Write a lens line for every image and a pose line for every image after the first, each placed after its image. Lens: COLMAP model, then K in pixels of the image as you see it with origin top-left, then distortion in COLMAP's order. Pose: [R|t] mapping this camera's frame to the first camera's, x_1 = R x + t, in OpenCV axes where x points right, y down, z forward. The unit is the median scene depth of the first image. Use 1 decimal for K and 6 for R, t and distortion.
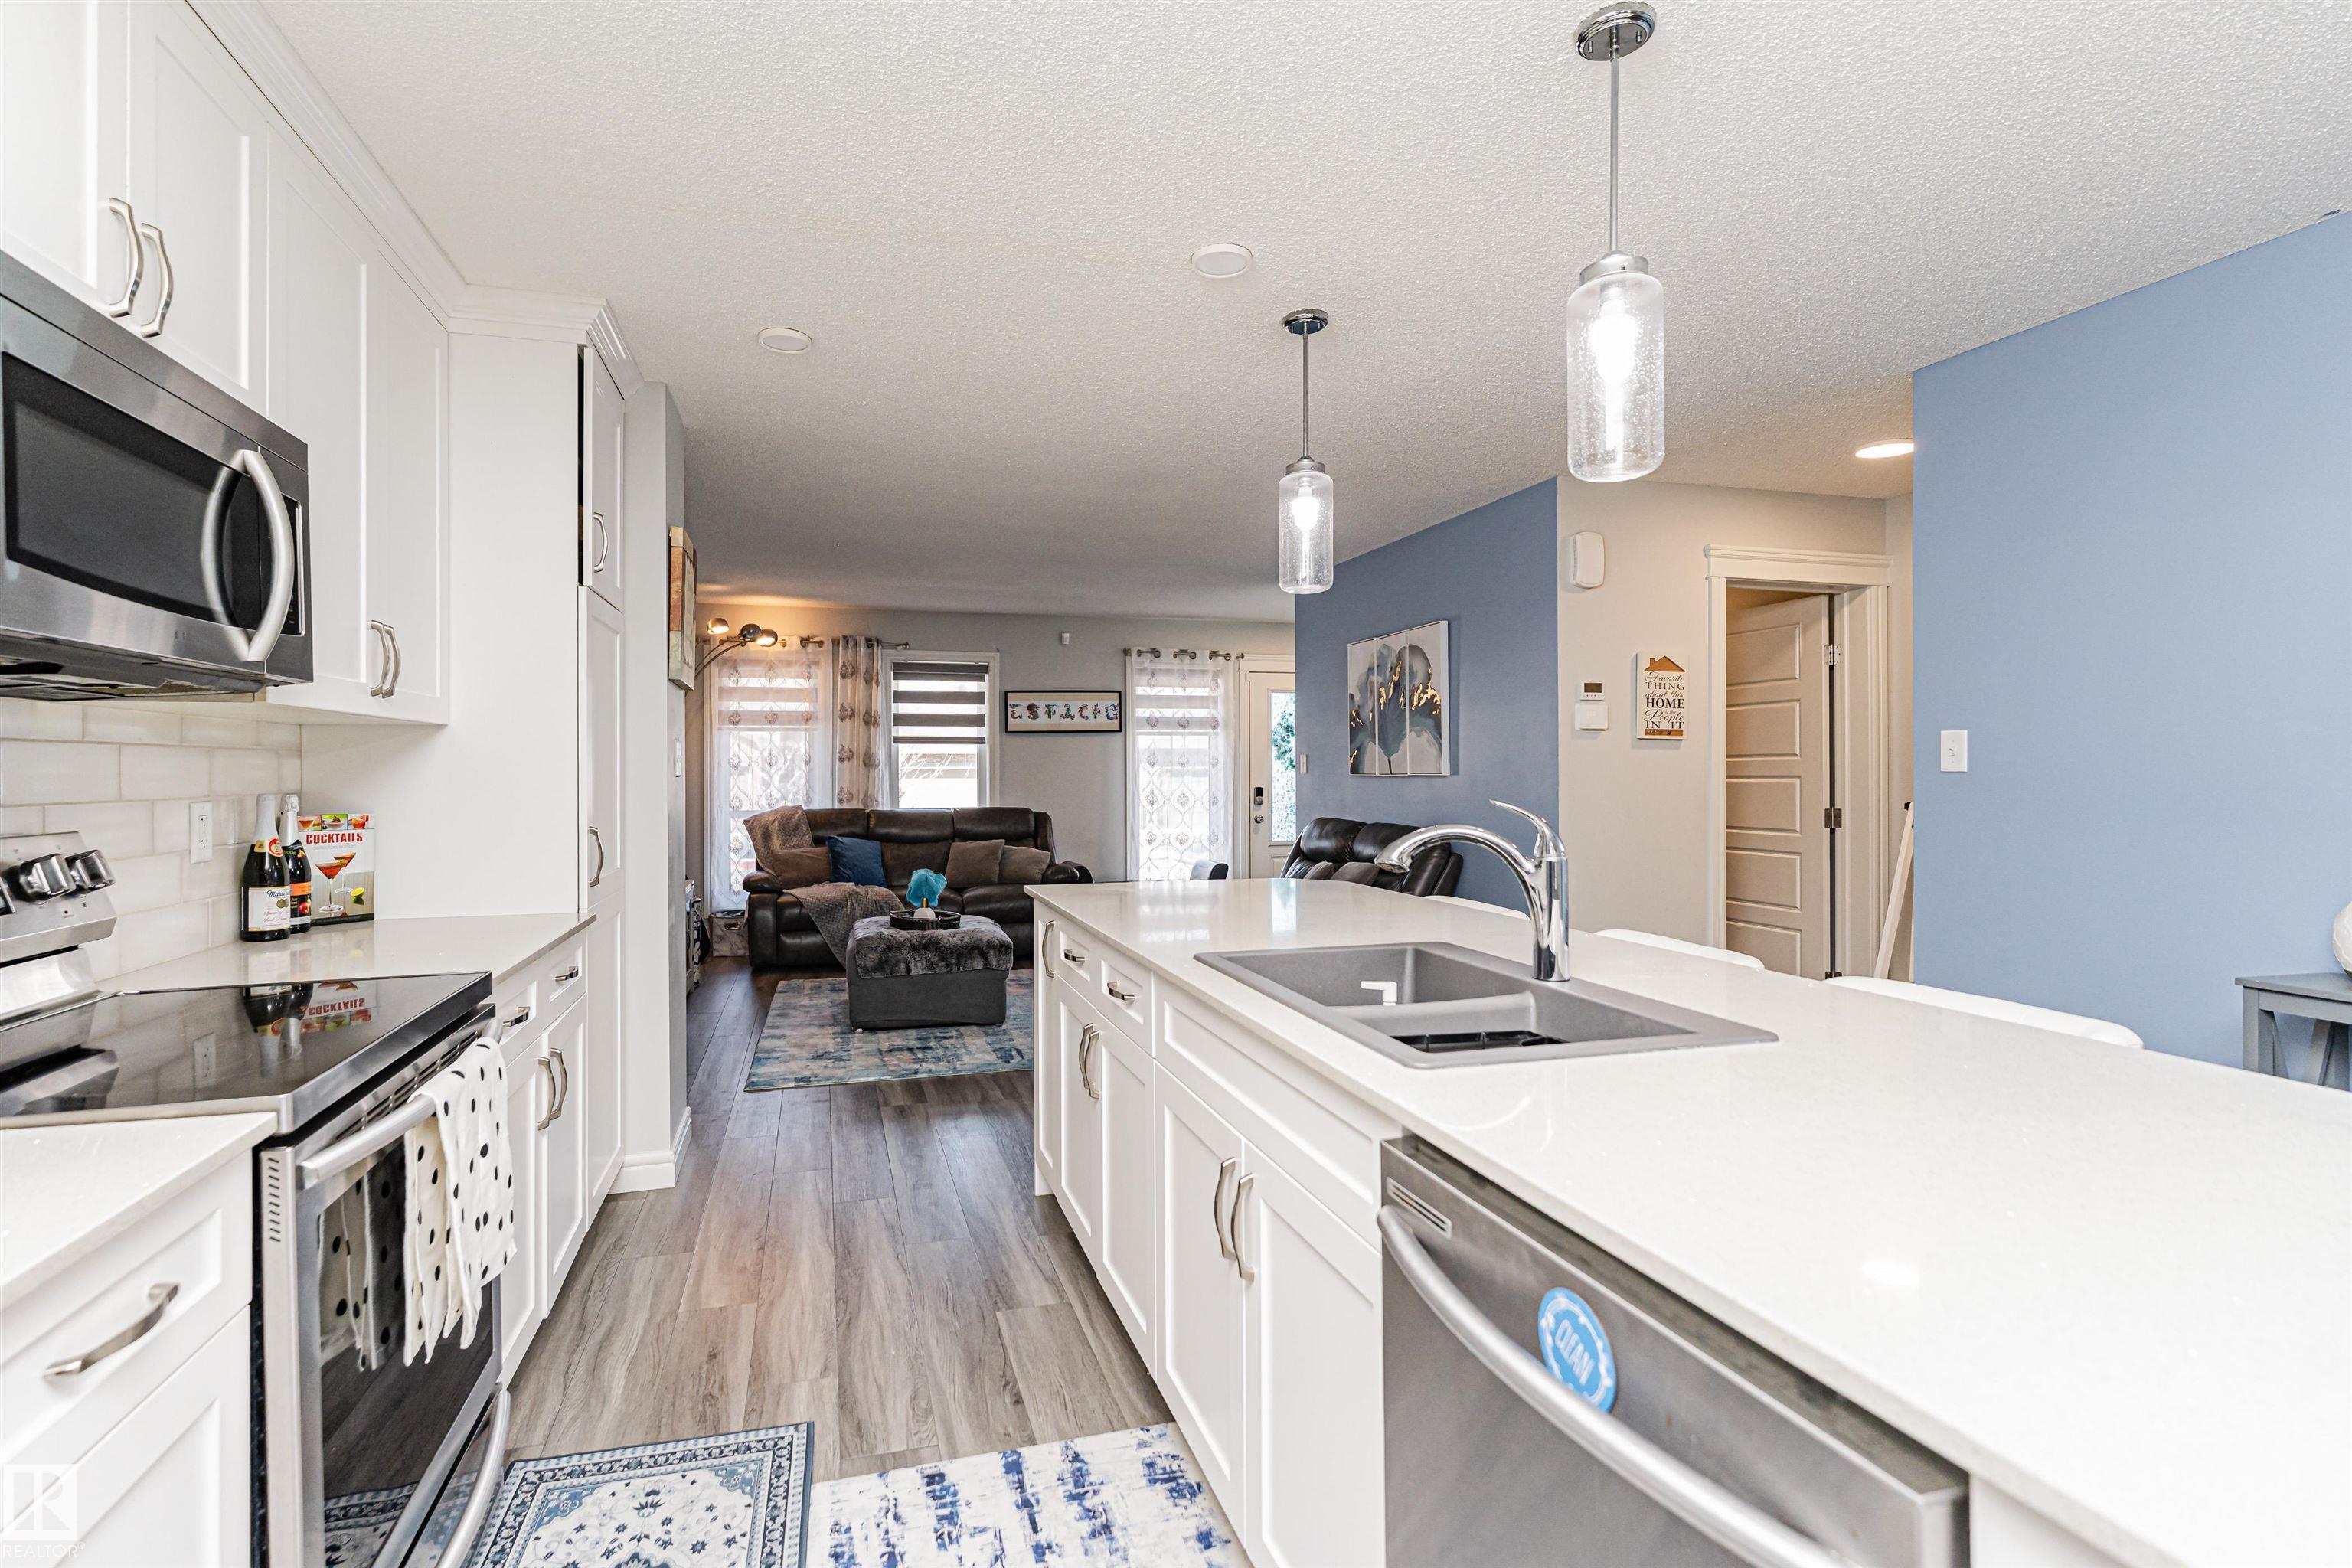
lens RADIAL K [[1103.5, 0, 1100.5], [0, 1103.5, 759.0], [0, 0, 1]] dist [-0.000900, -0.000036]
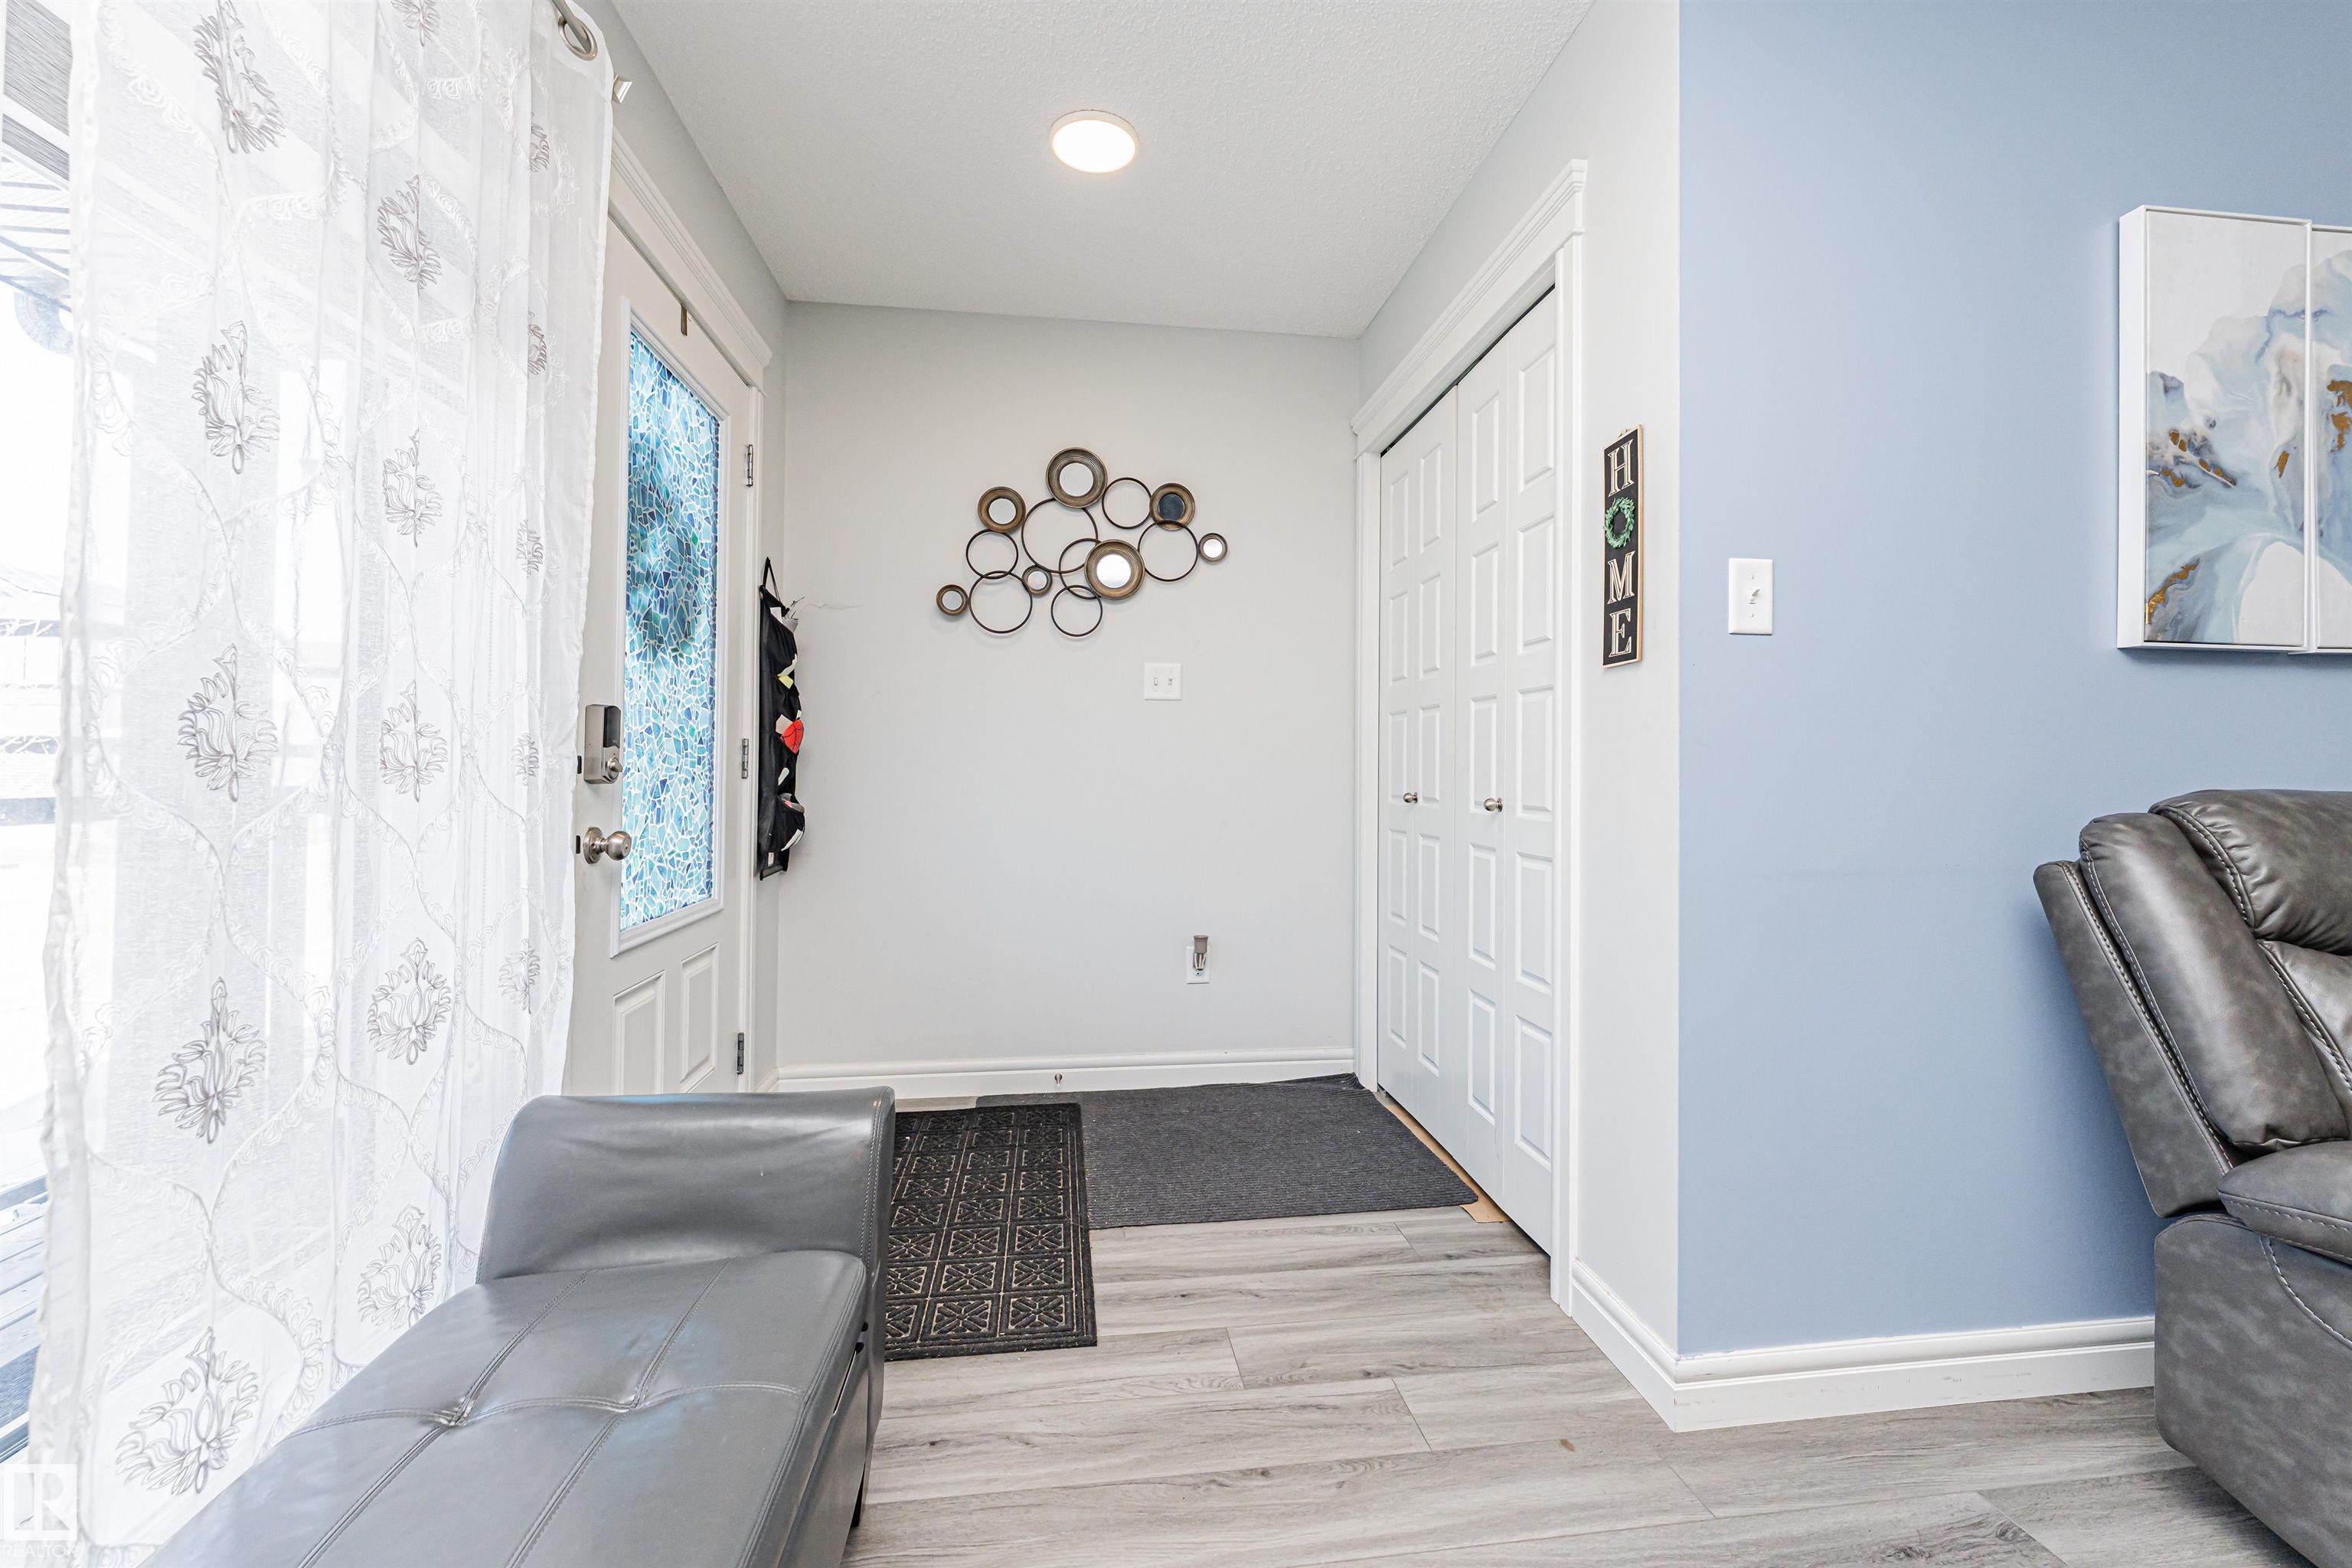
lens RADIAL K [[968.0, 0, 1175.8], [0, 968.0, 747.5], [0, 0, 1]] dist [0.001096, -0.000588]
pose [[0.109505, 0.028333, 0.993582, -0.046900], [-0.017675, 0.999491, -0.026554, 0.041328], [-0.993829, -0.014653, 0.109950, 0.951054]]
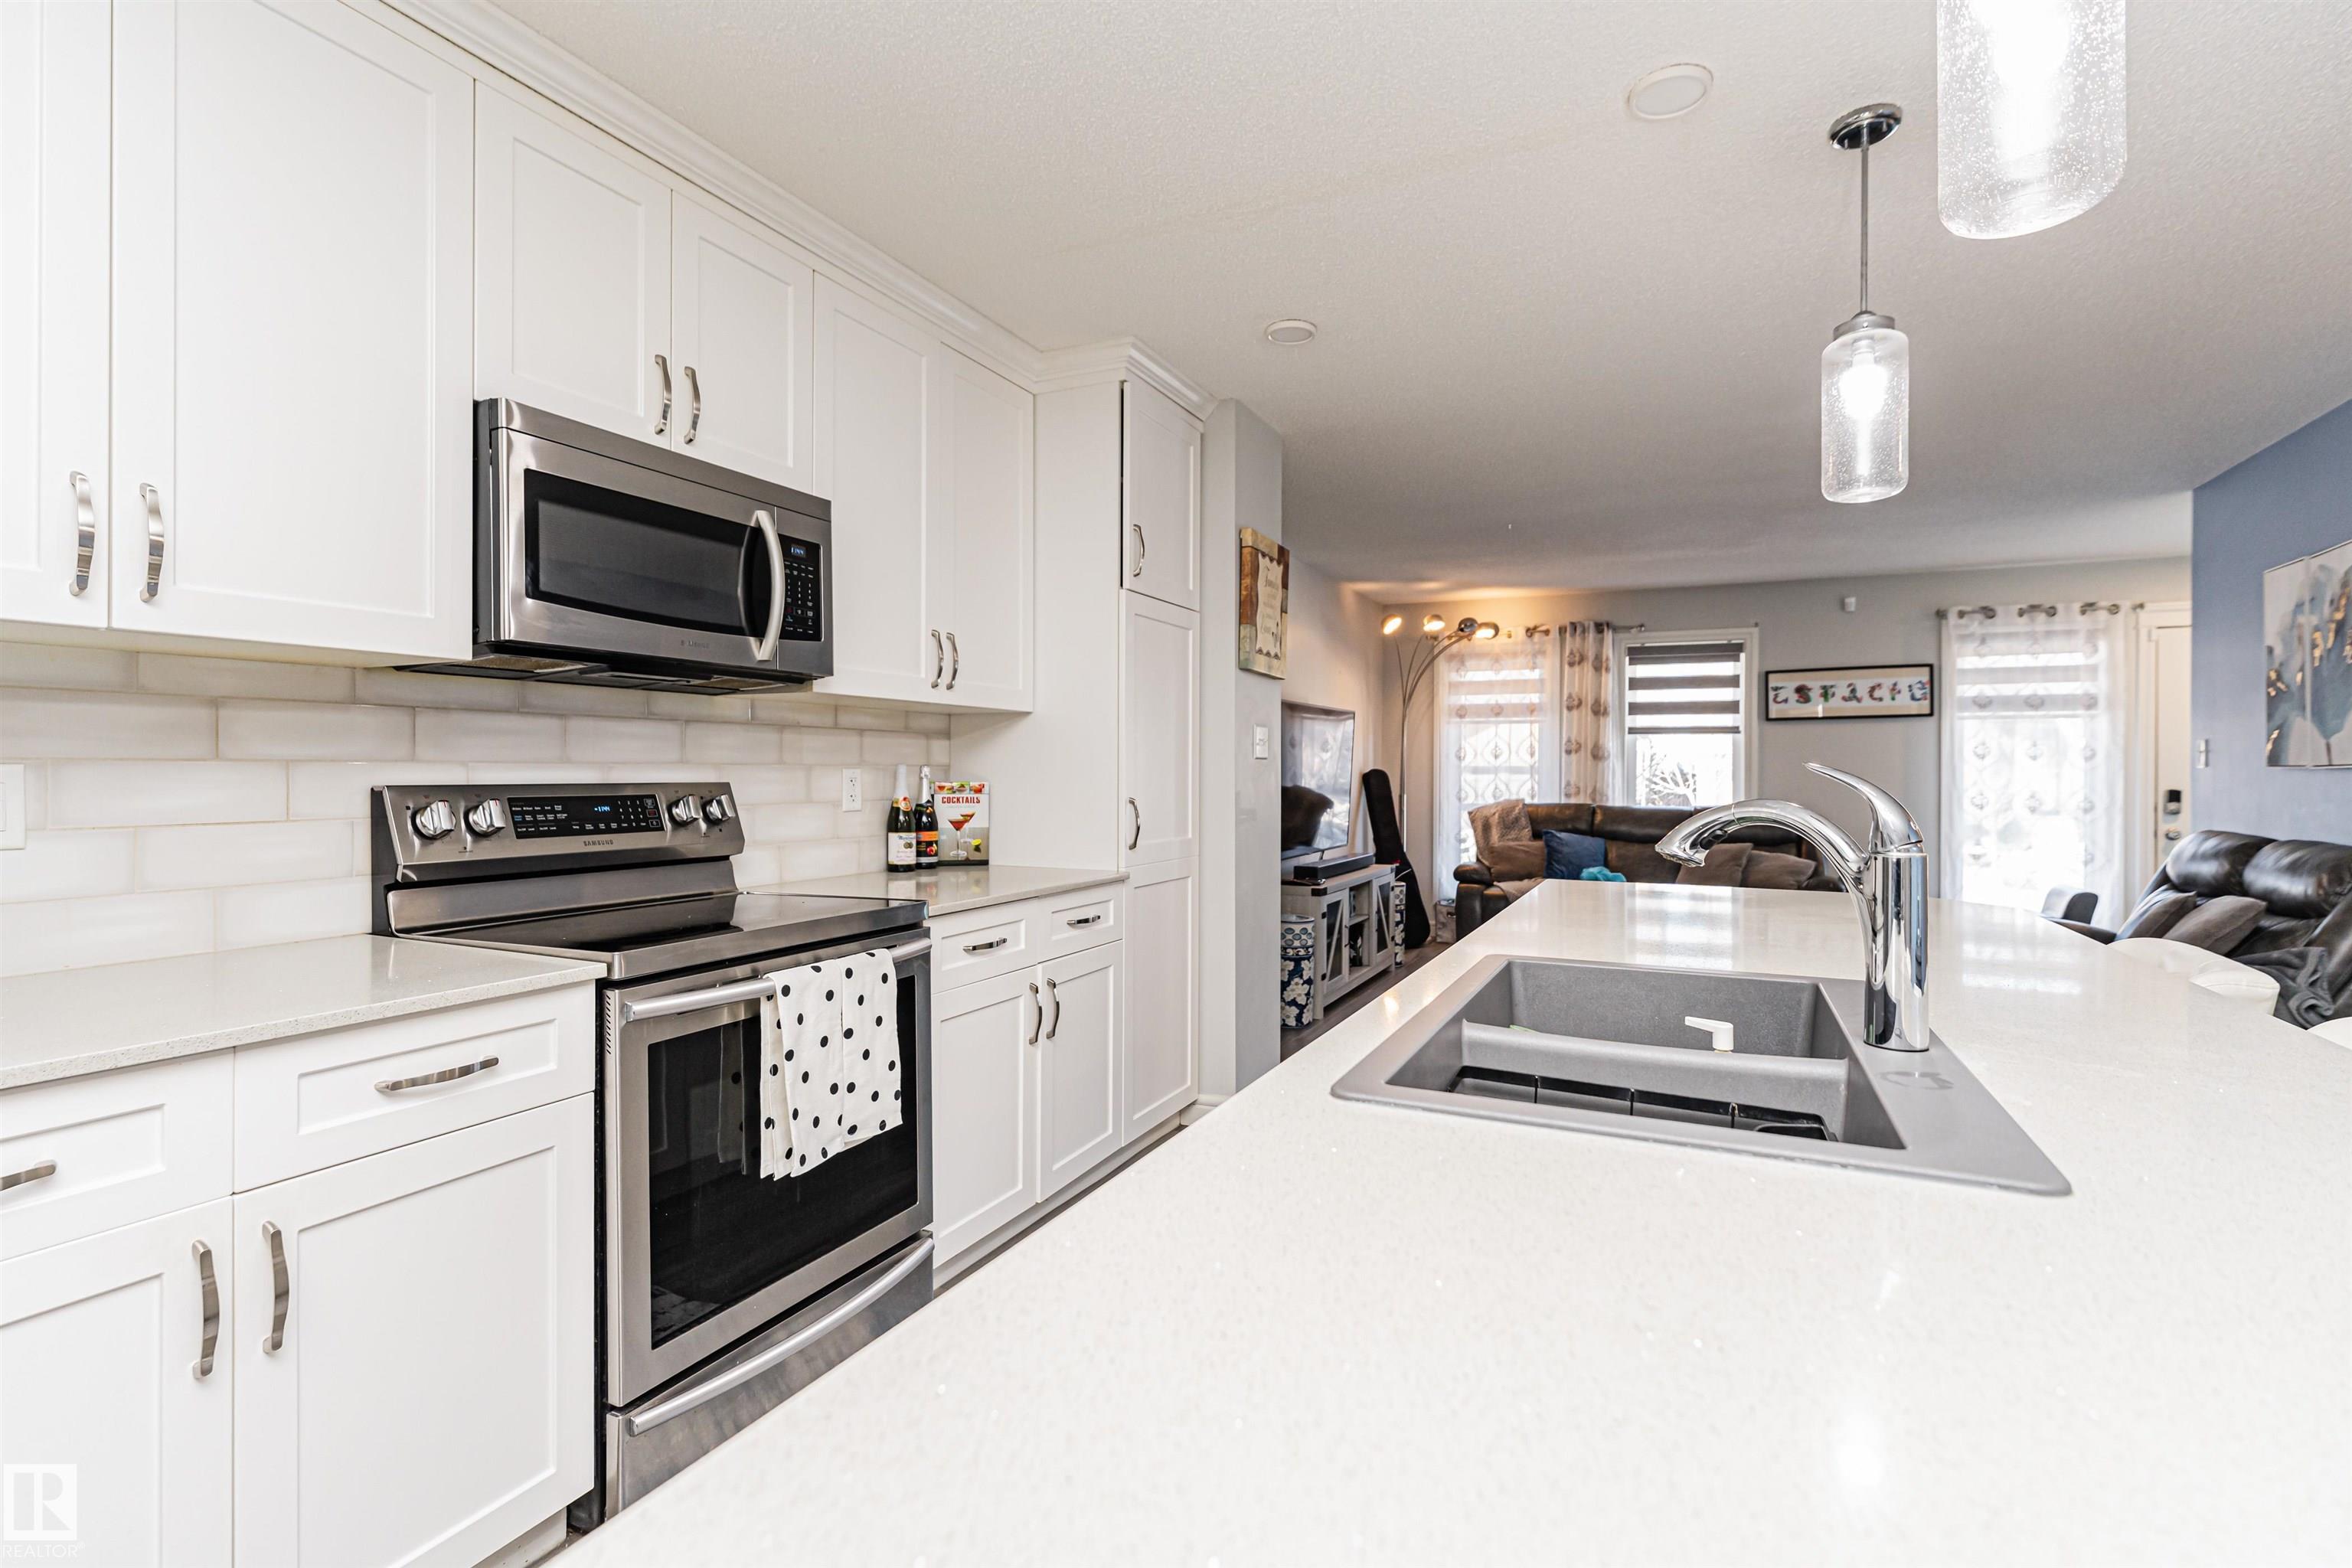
lens RADIAL K [[1086.2, 0, 1174.2], [0, 1086.2, 769.2], [0, 0, 1]] dist [0.000319, -0.000120]
pose [[0.768545, 0.005905, -0.639769, 0.106779], [-0.000620, 0.999964, 0.008485, 0.007890], [0.639796, -0.006125, 0.768521, 0.056381]]
